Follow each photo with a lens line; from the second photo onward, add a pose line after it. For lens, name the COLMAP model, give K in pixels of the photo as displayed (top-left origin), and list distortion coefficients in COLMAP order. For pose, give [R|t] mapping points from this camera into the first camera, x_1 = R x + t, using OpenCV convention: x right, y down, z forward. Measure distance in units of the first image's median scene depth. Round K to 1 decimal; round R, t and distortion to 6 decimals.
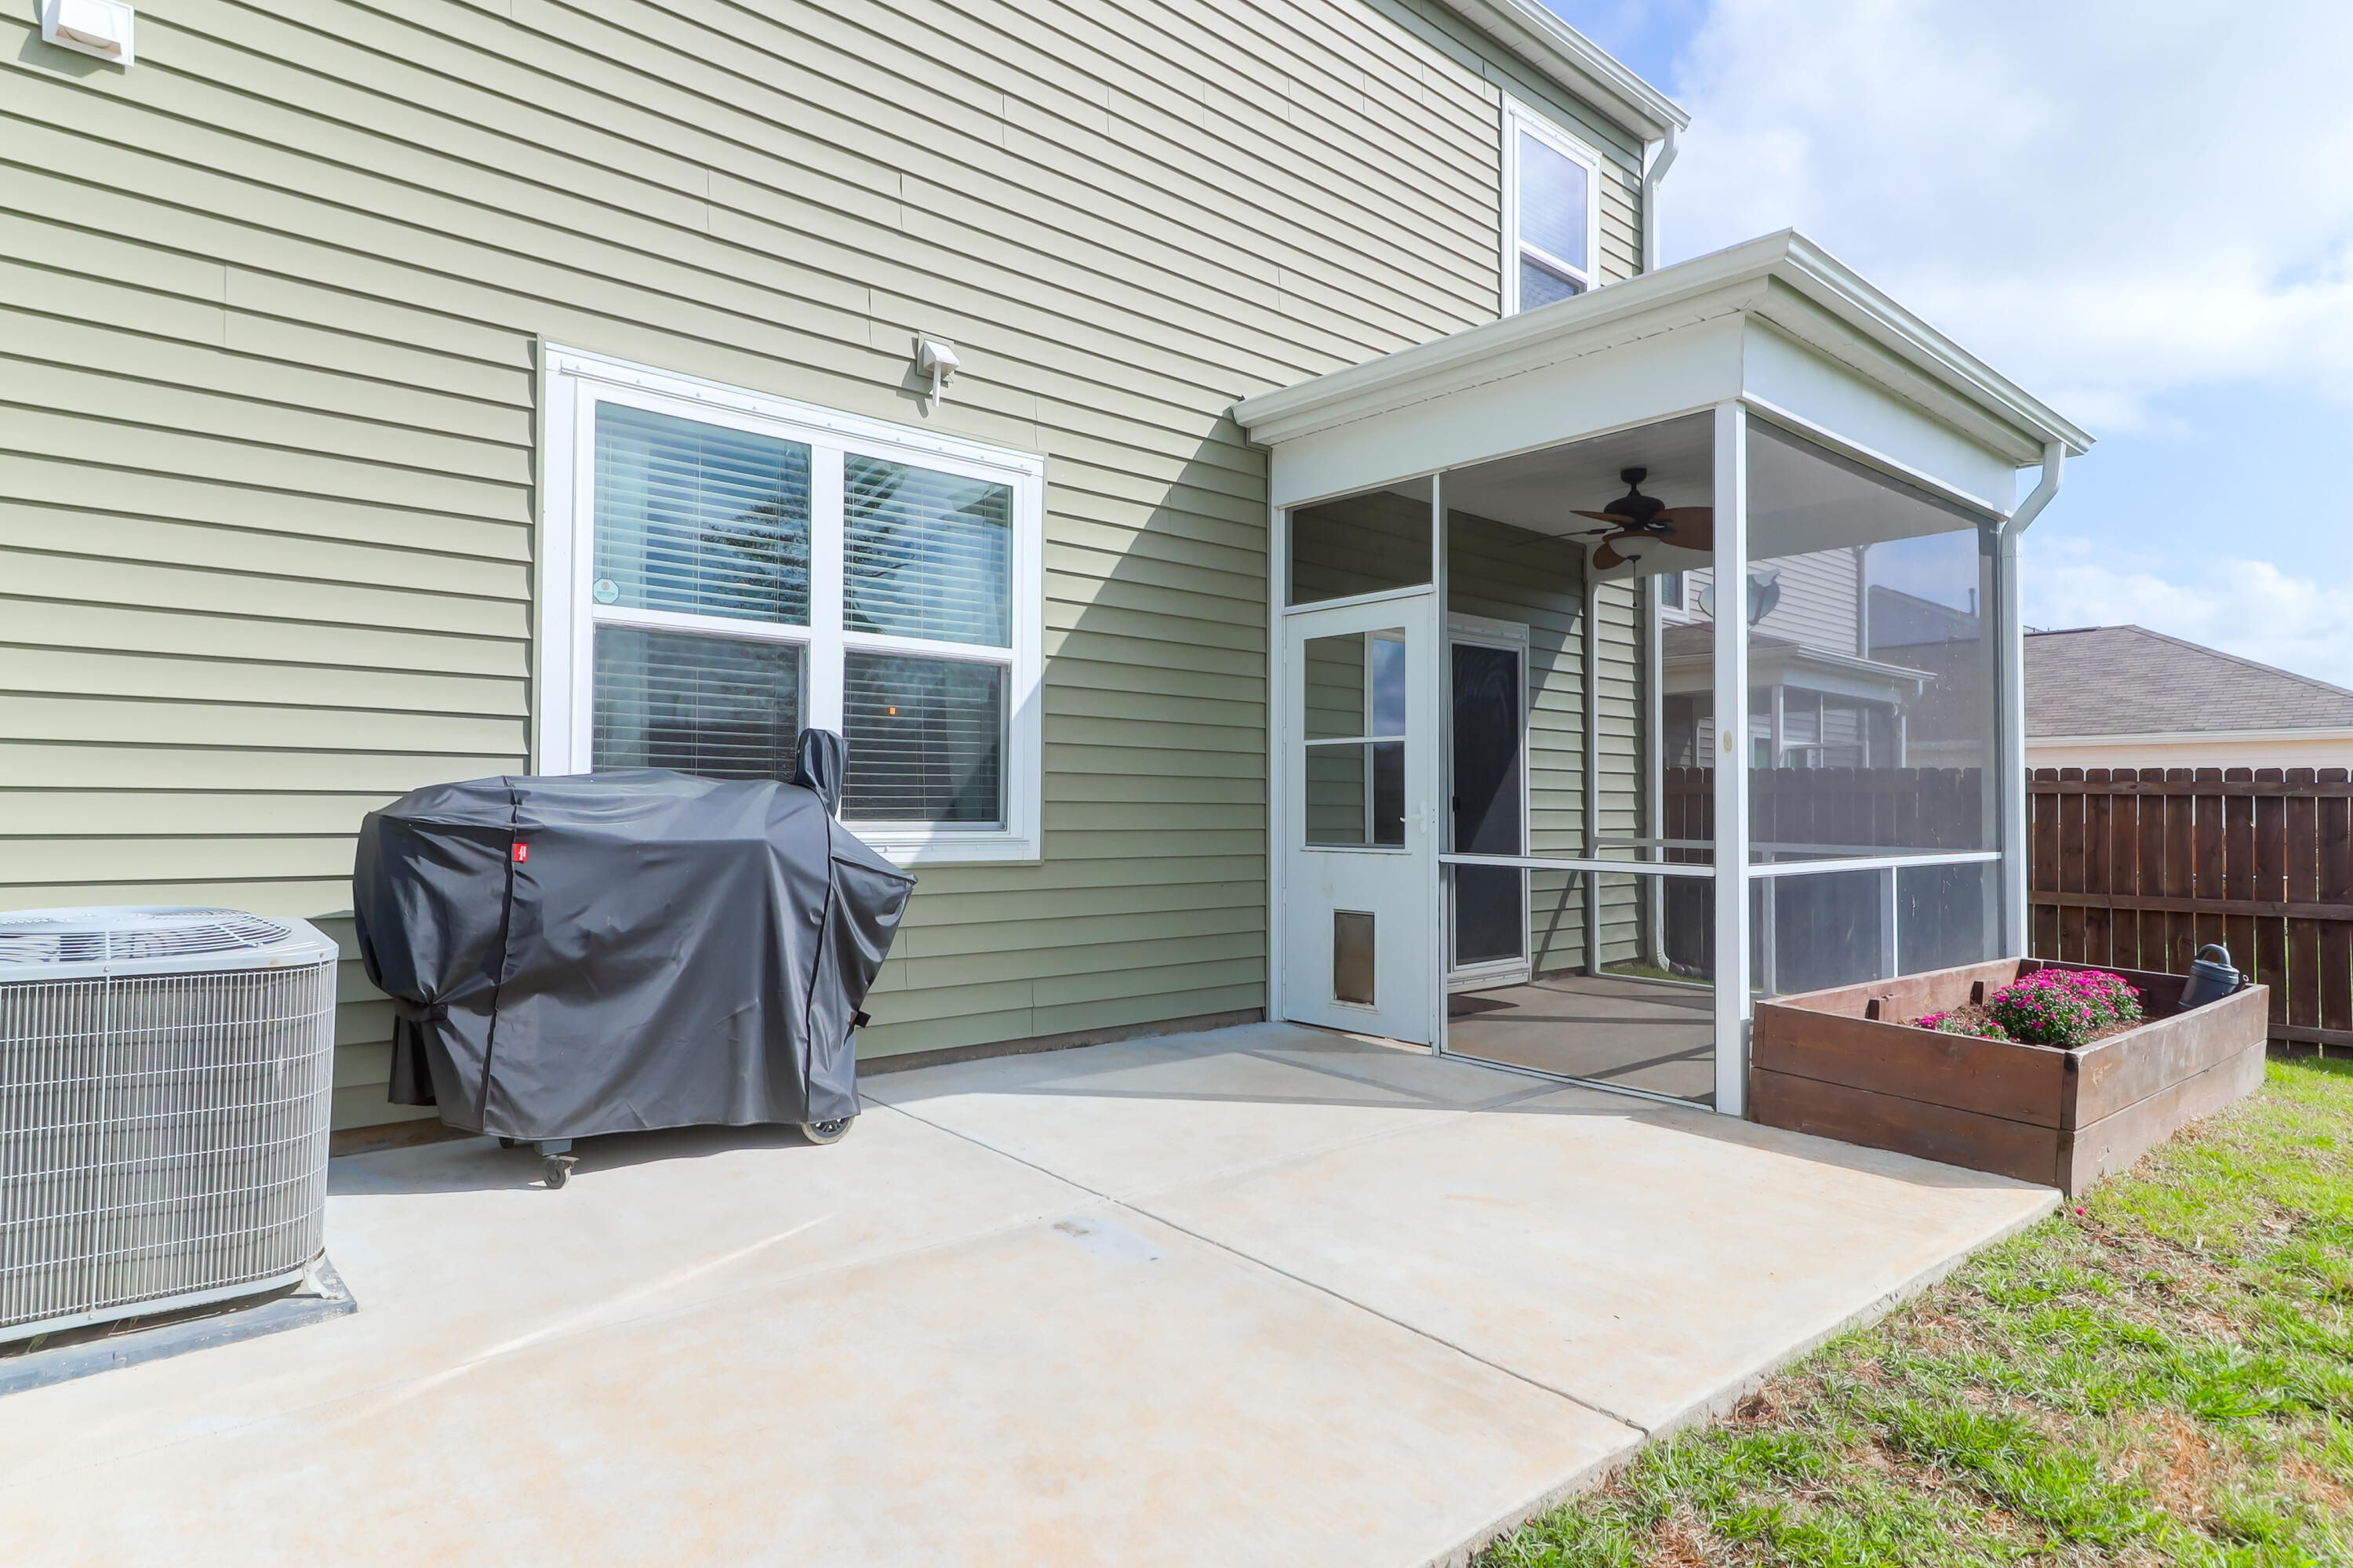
lens RADIAL K [[1335.5, 0, 1200.1], [0, 1335.5, 776.8], [0, 0, 1]] dist [0.008371, 0.000142]
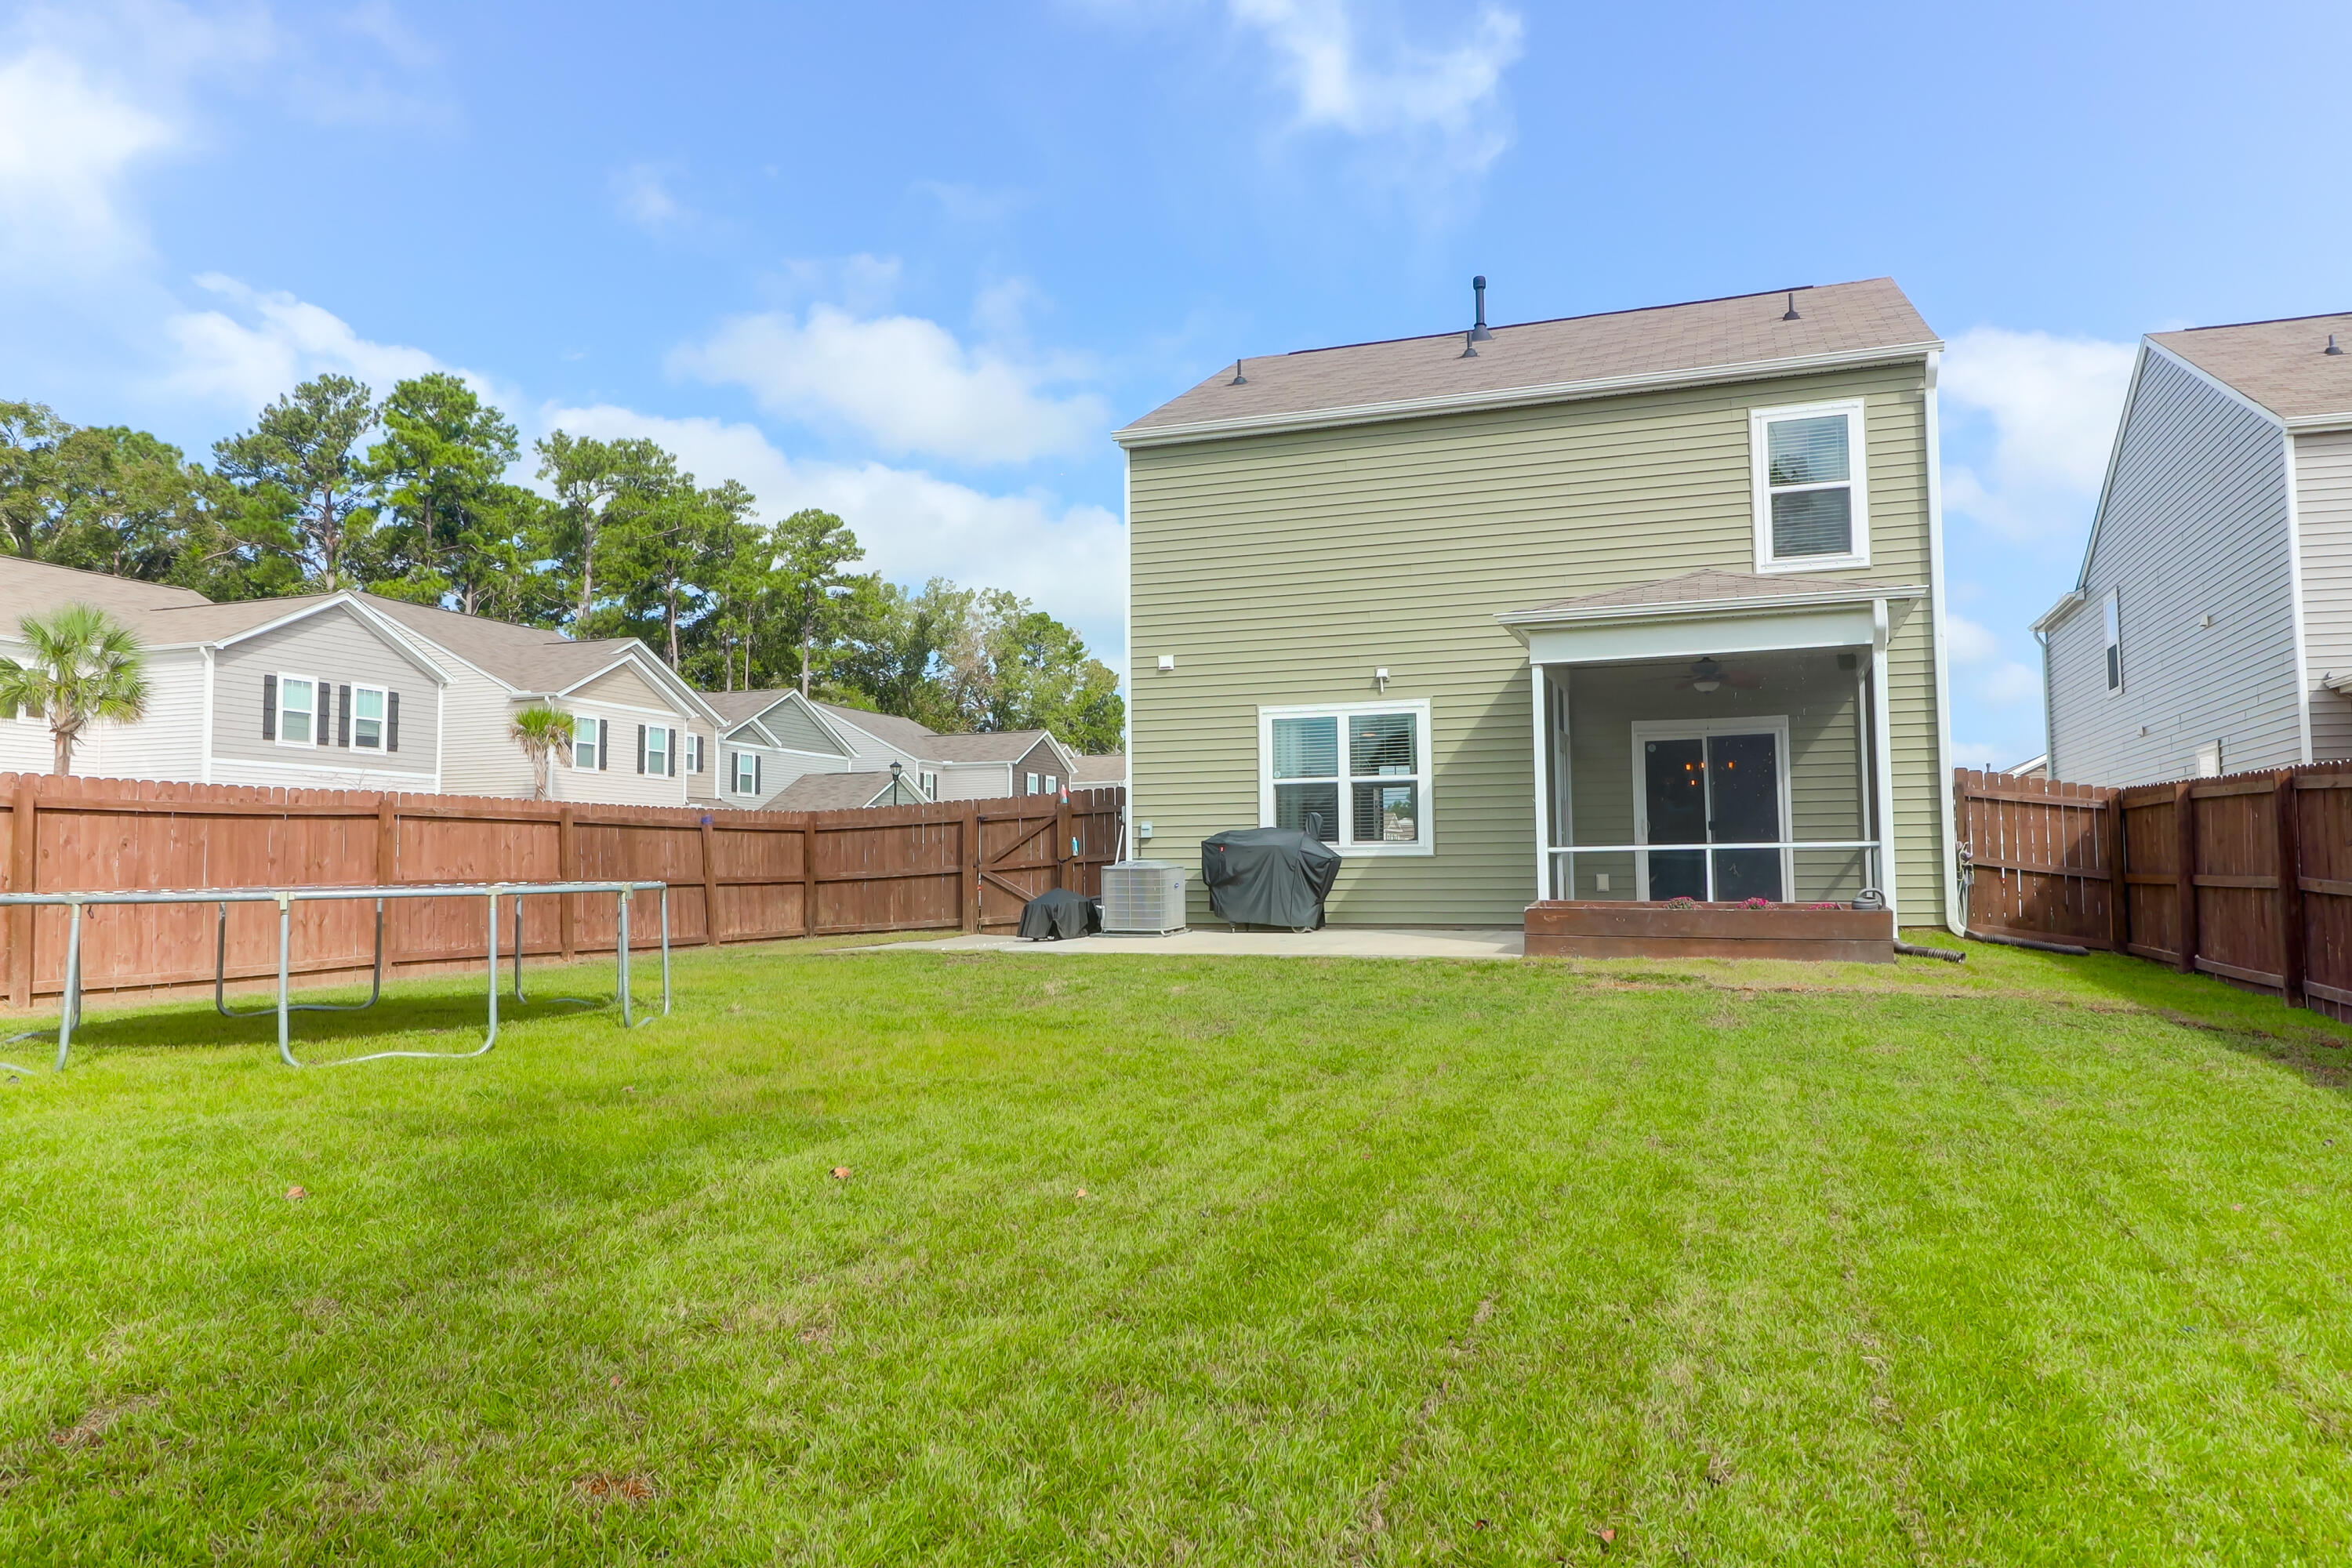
lens RADIAL K [[1586.7, 0, 1161.7], [0, 1586.7, 778.7], [0, 0, 1]] dist [-0.035956, -0.000606]
pose [[0.433166, -0.066120, -0.898886, 2.473083], [0.034958, 0.997788, -0.056548, 0.072791], [0.900636, -0.006929, 0.434519, -0.825057]]
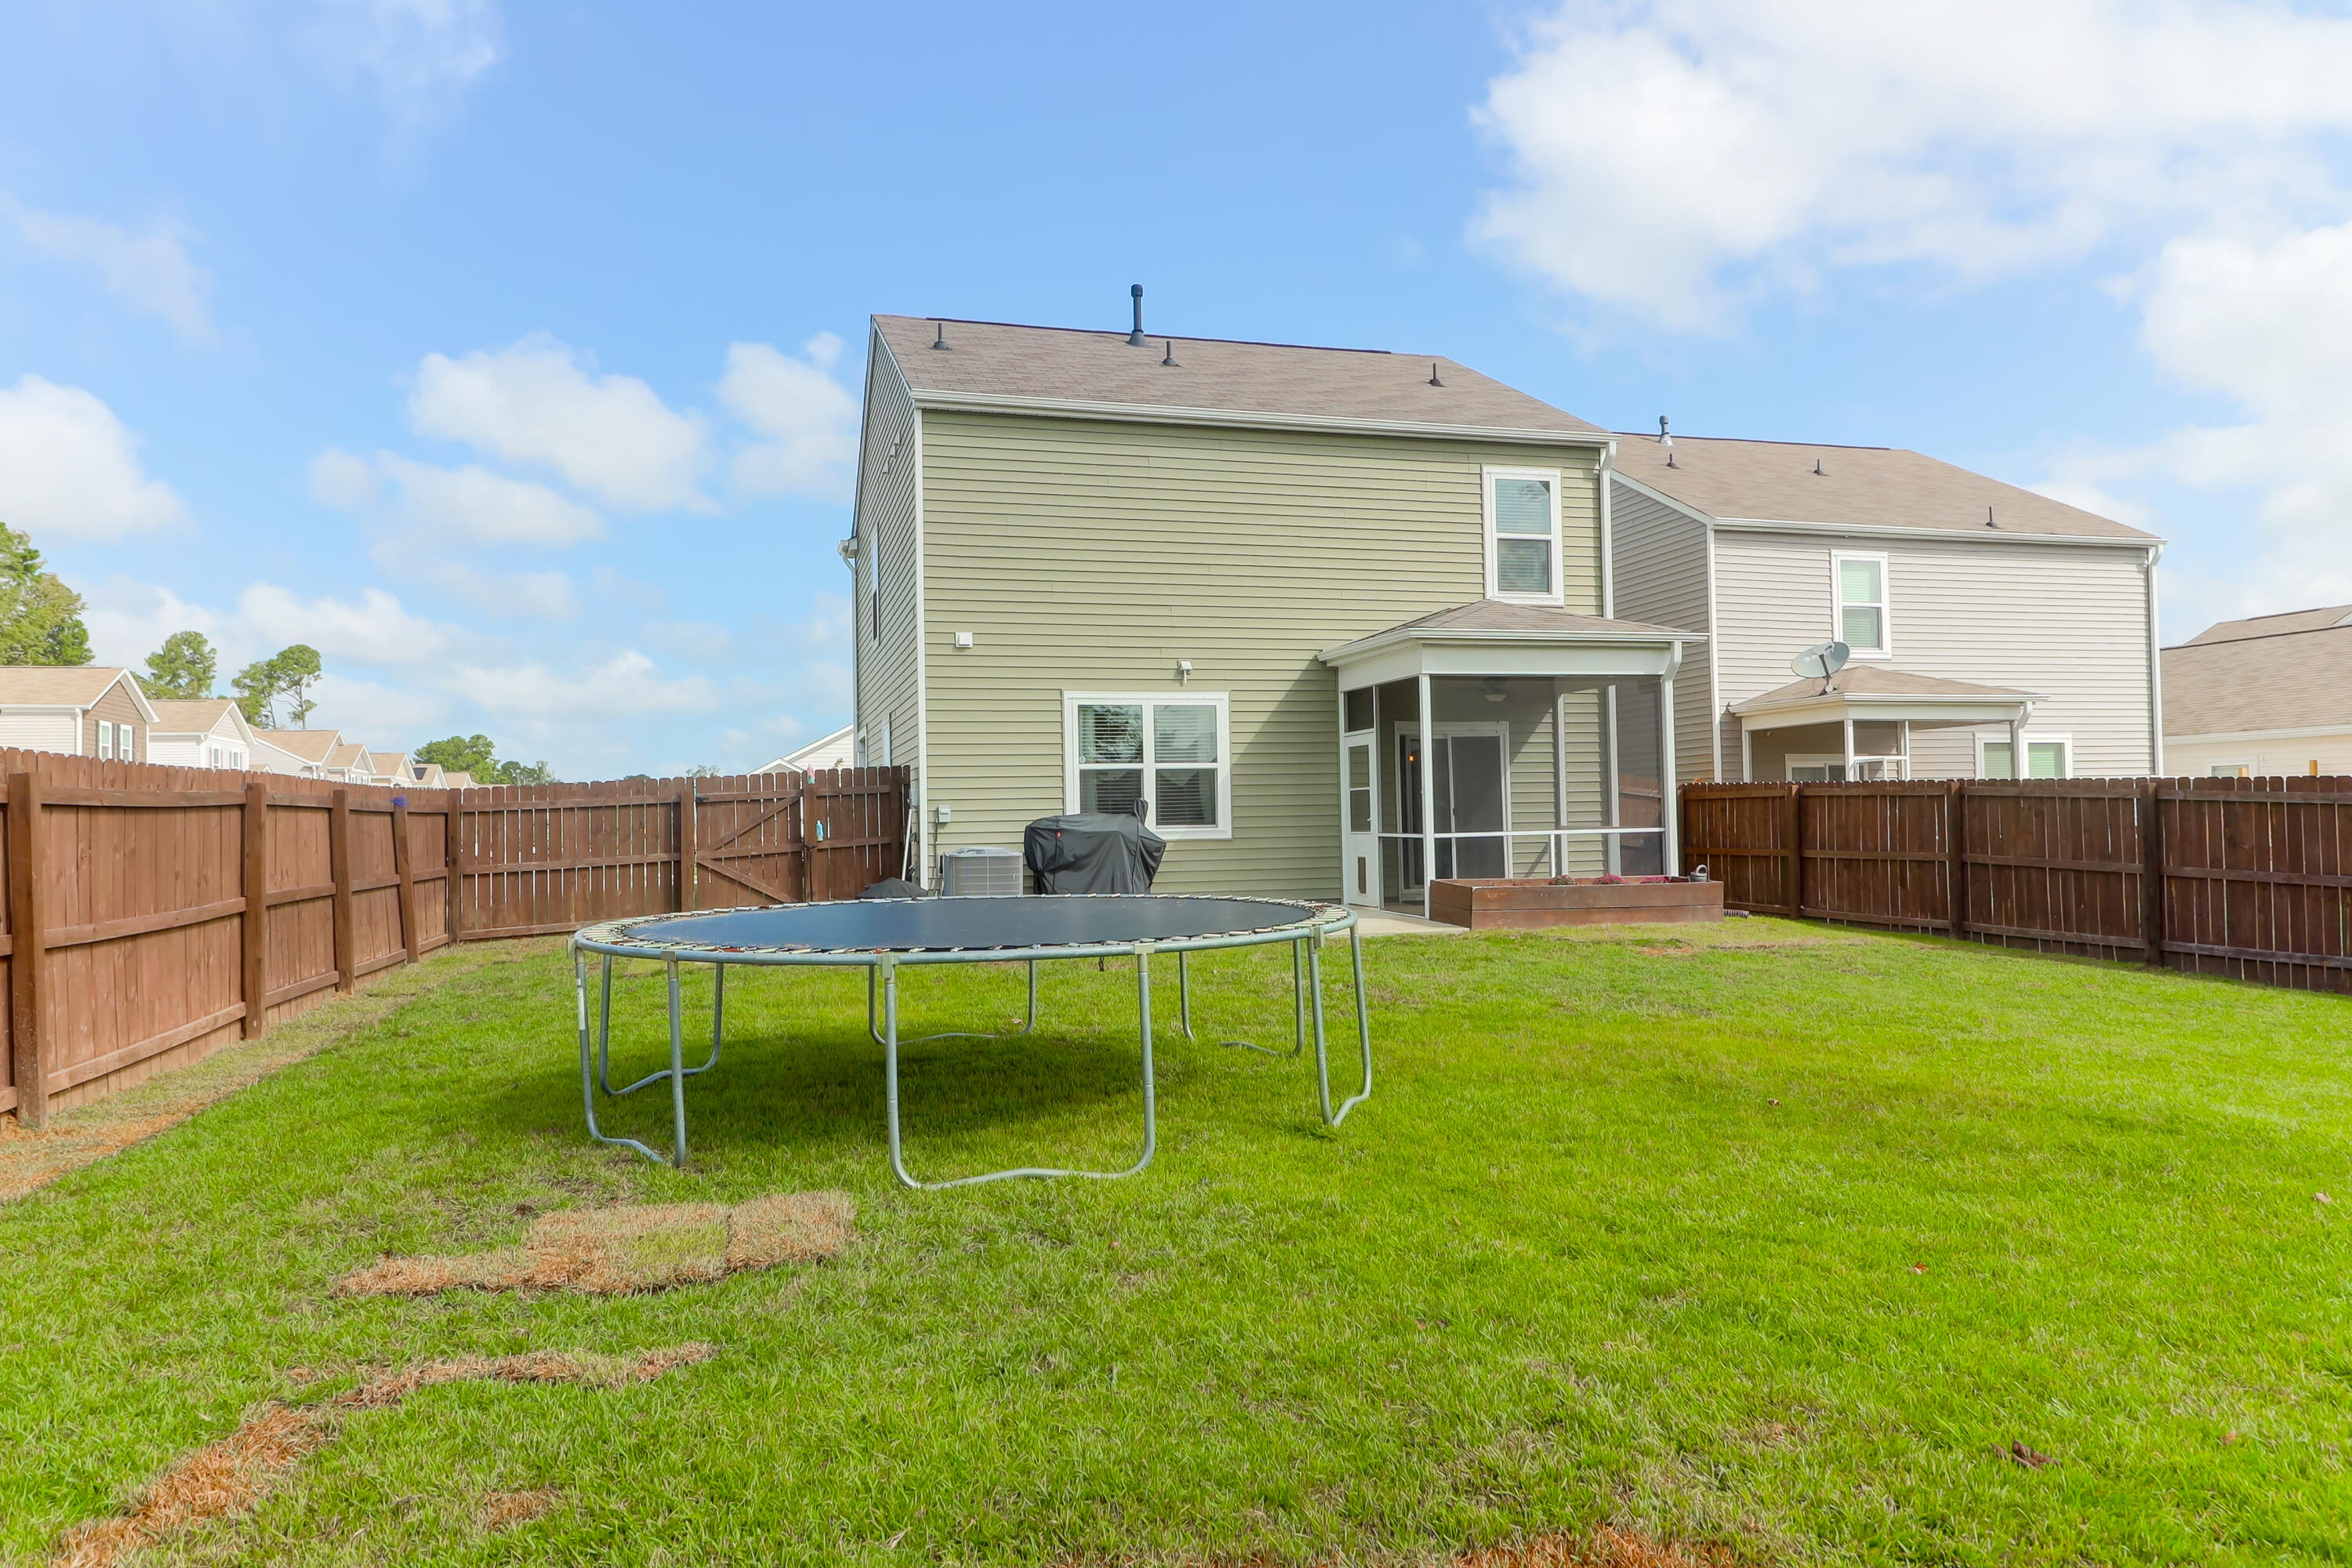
lens RADIAL K [[1586.7, 0, 1170.0], [0, 1586.7, 789.7], [0, 0, 1]] dist [-0.035956, -0.000606]
pose [[0.895583, -0.032544, -0.443703, 1.260520], [0.036228, 0.999344, -0.000175, -0.042963], [0.443417, -0.015918, 0.896174, -2.058809]]
